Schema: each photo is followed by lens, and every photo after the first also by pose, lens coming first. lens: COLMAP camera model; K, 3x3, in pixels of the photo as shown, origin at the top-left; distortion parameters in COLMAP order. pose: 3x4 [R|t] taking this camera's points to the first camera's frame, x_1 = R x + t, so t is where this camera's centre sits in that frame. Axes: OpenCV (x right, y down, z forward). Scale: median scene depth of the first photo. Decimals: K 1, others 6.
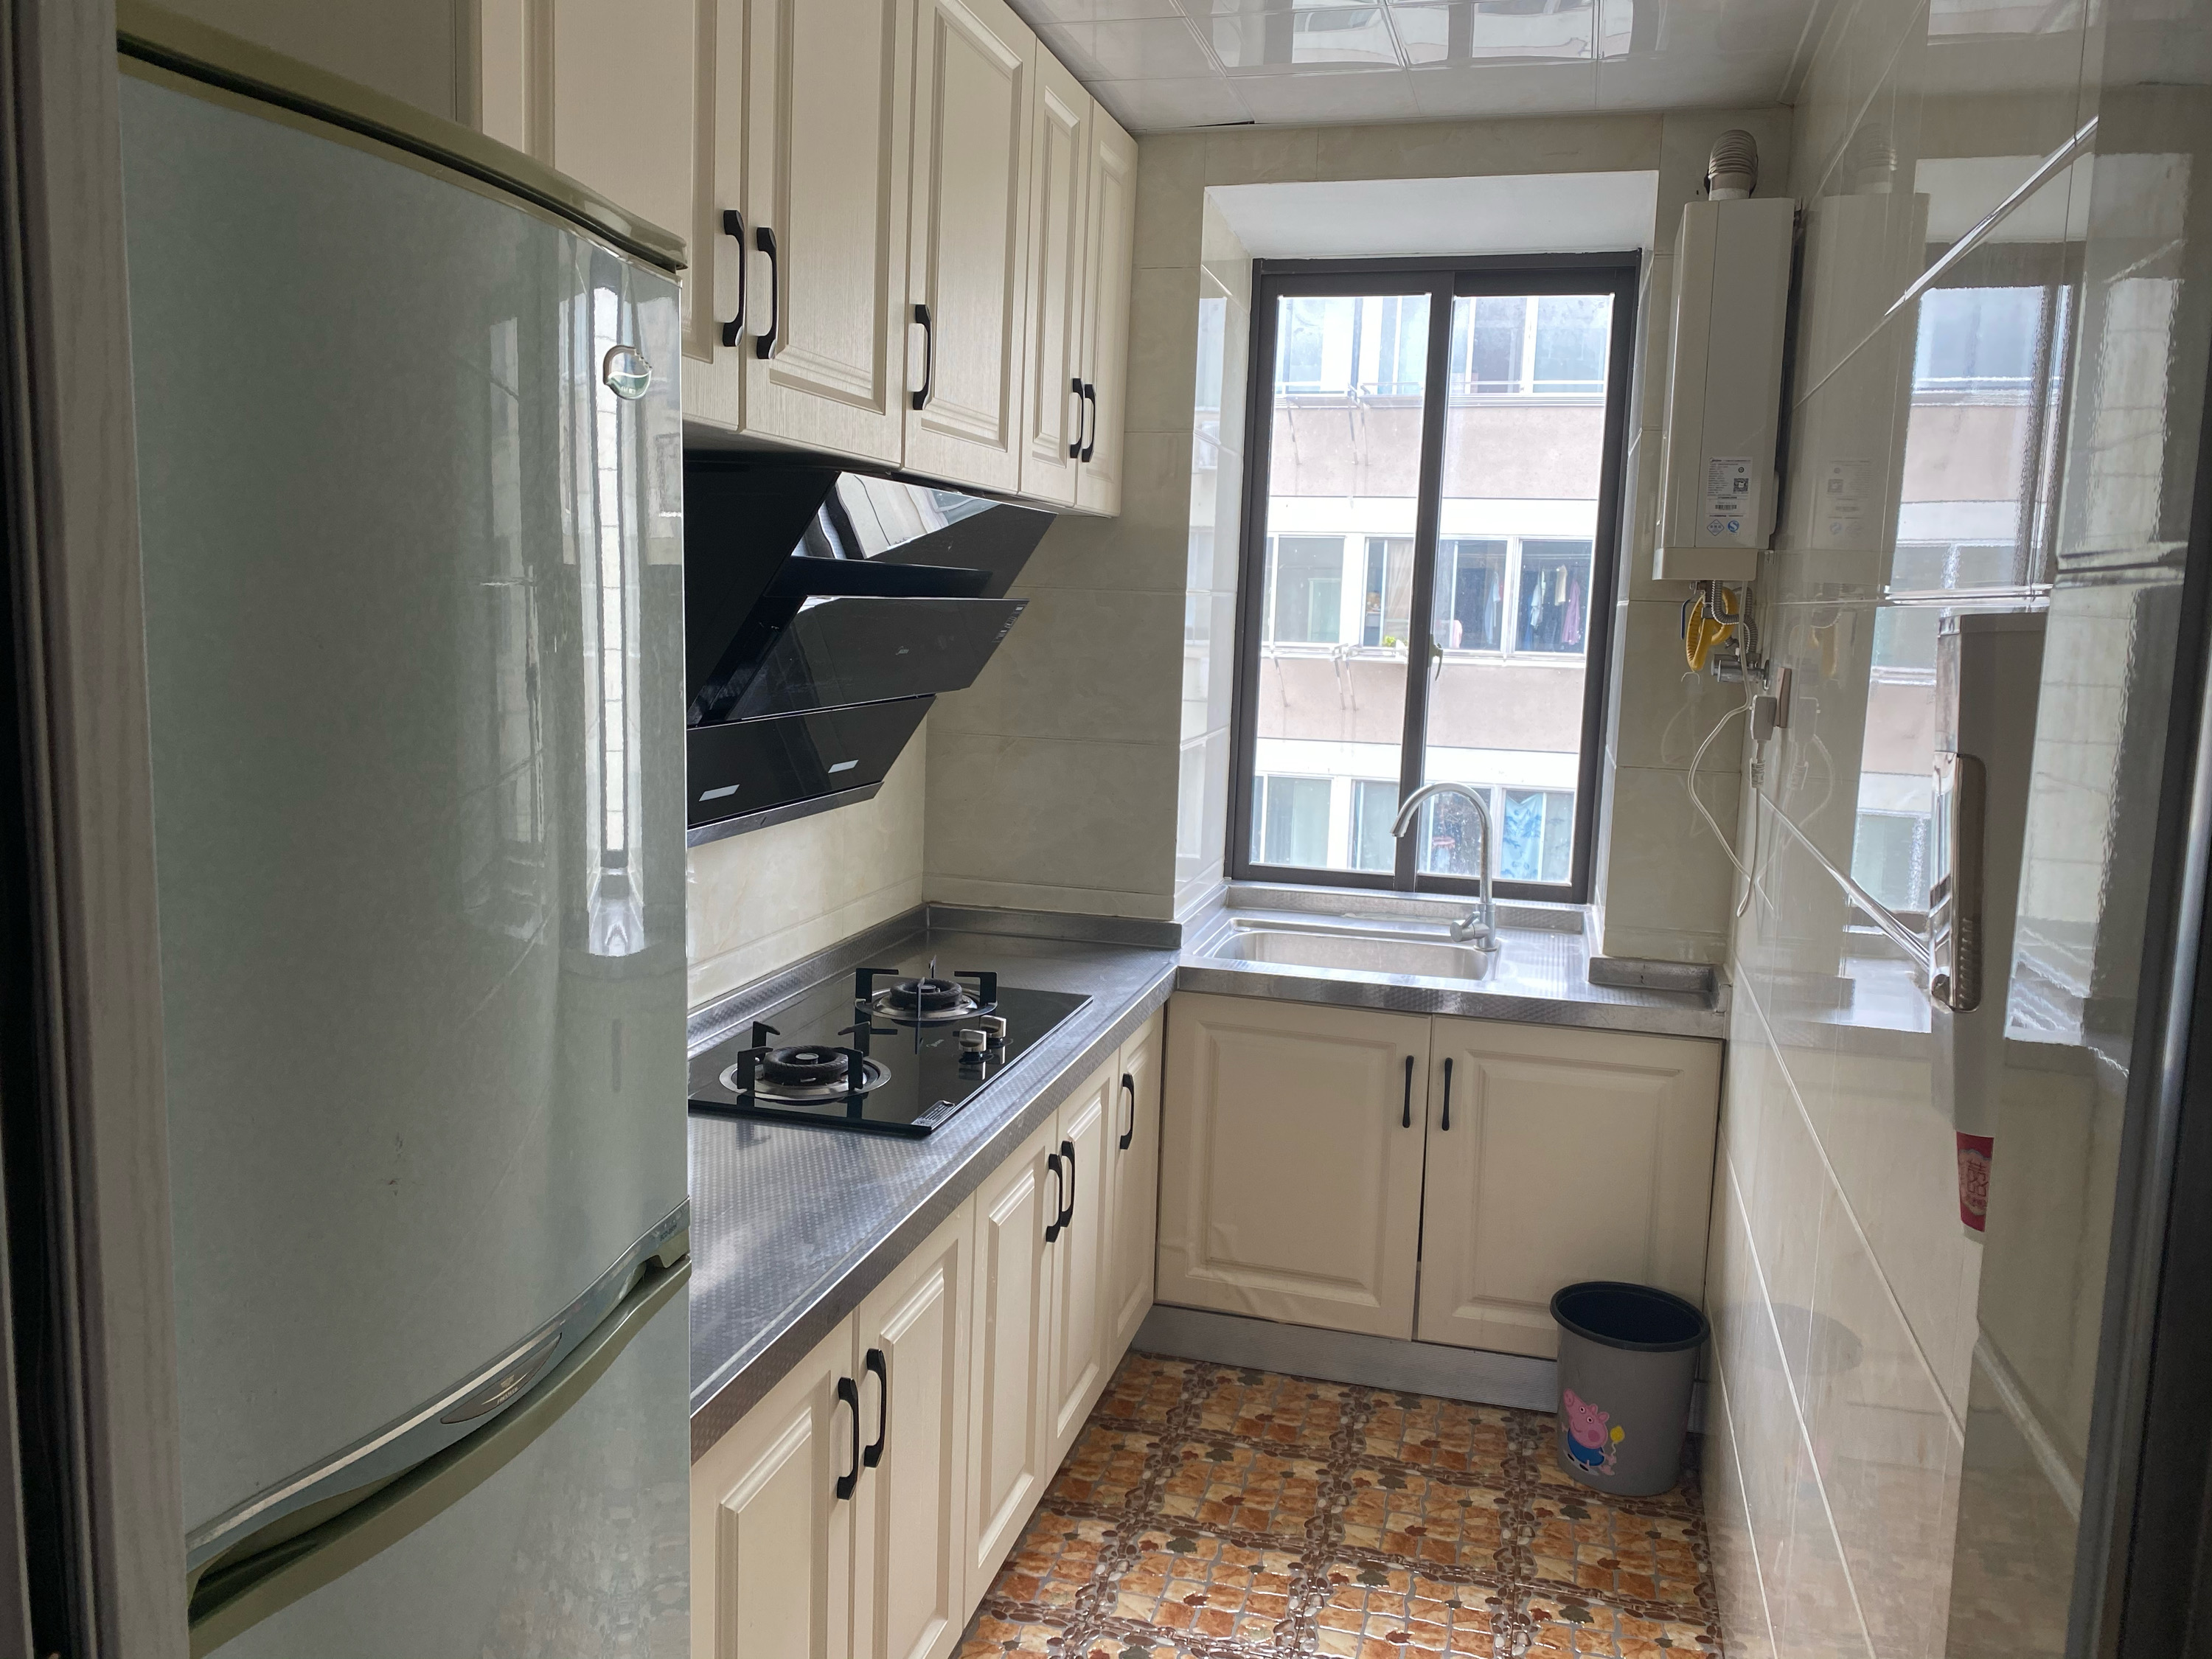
lens RADIAL K [[1713.2, 0, 1099.4], [0, 1713.2, 826.4], [0, 0, 1]] dist [0.034606, -0.010846]
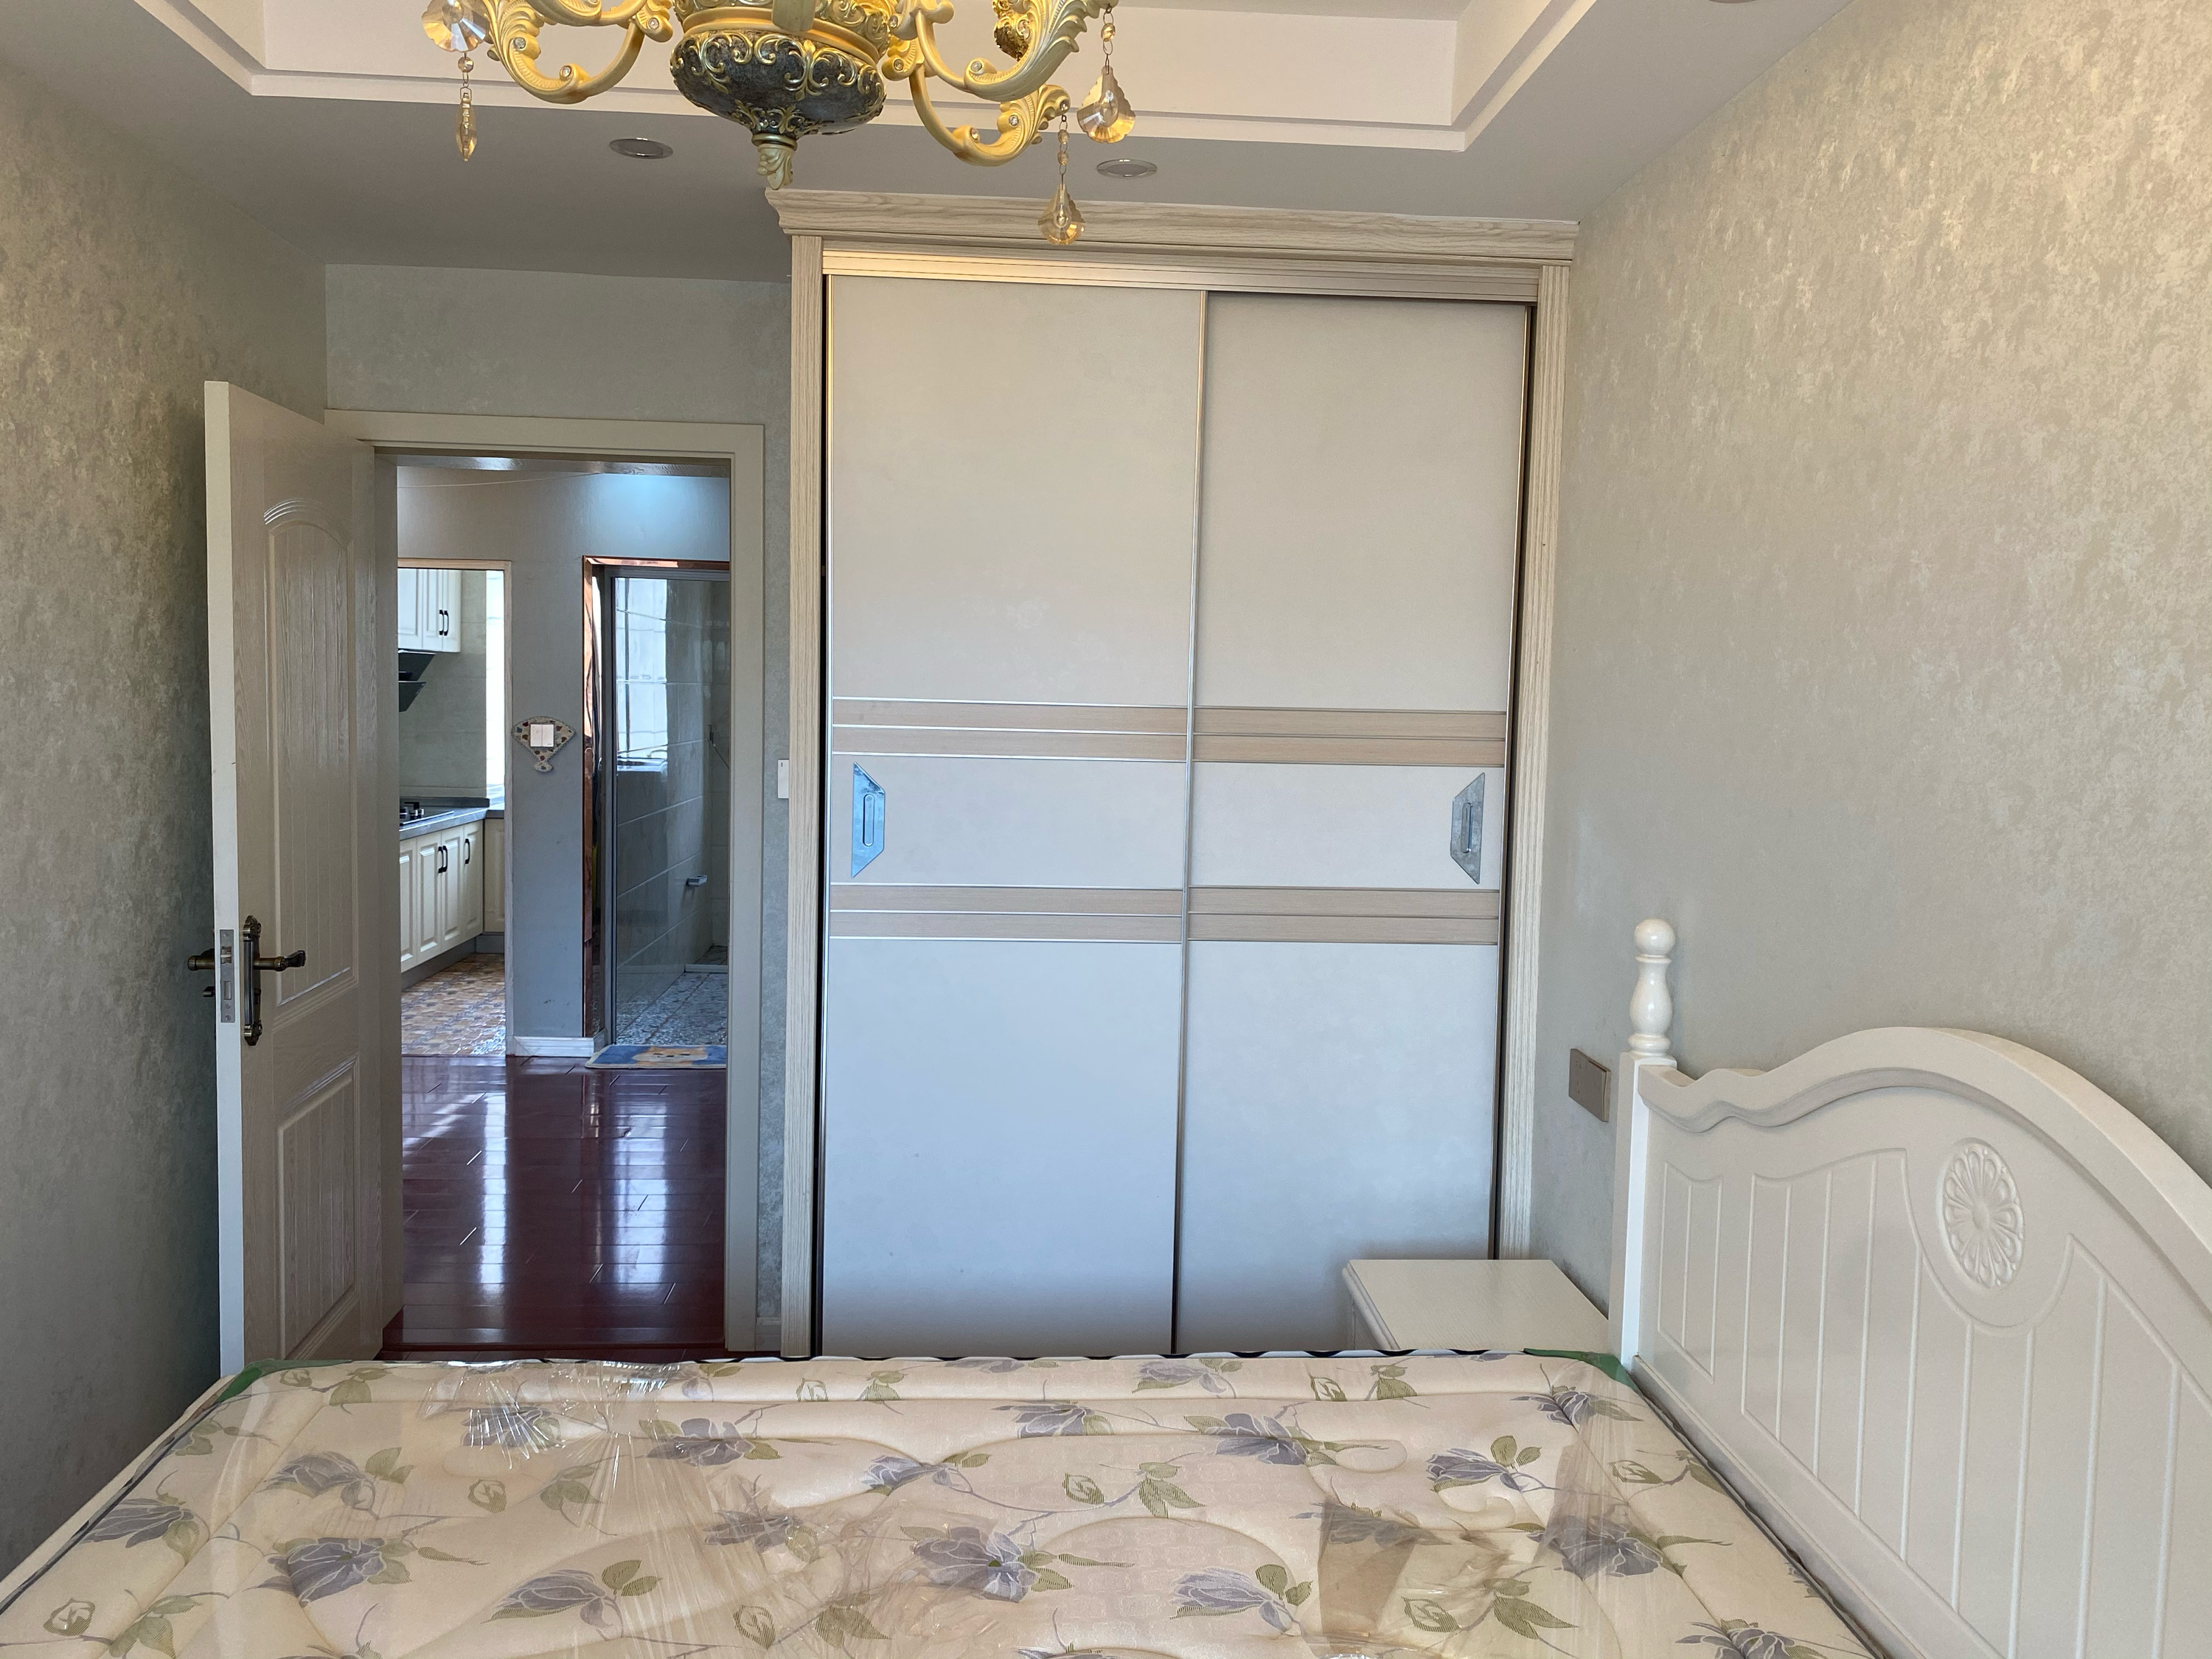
lens RADIAL K [[1713.2, 0, 1105.5], [0, 1713.2, 829.9], [0, 0, 1]] dist [0.034606, -0.010846]
pose [[0.945428, -0.034923, 0.323953, 0.094128], [0.050927, 0.997858, -0.041055, 0.302398], [-0.321826, 0.055313, 0.945182, -2.162134]]
